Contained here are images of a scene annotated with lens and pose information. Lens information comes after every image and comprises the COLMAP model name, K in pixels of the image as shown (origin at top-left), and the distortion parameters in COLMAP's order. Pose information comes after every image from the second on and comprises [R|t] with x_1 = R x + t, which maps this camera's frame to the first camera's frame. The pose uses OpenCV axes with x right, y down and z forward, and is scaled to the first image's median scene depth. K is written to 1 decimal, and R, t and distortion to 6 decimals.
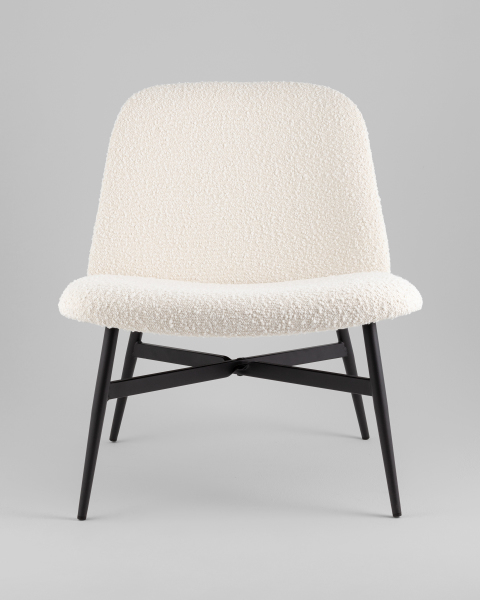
lens RADIAL K [[1955.4, 0, 238.7], [0, 1955.4, 299.8], [0, 0, 1]] dist [0.107575, 0.000000]
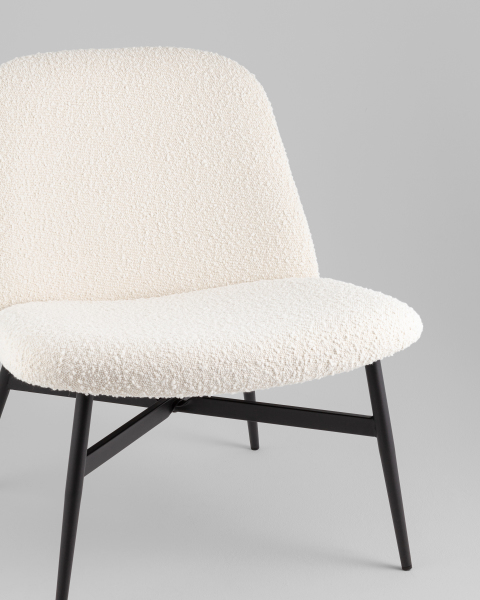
lens RADIAL K [[1955.4, 0, 240.3], [0, 1955.4, 298.5], [0, 0, 1]] dist [0.107575, 0.000000]
pose [[0.925699, -0.087815, 0.367927, -0.271231], [0.046235, 0.991653, 0.120357, -0.106753], [-0.375425, -0.094403, 0.922033, 0.206821]]
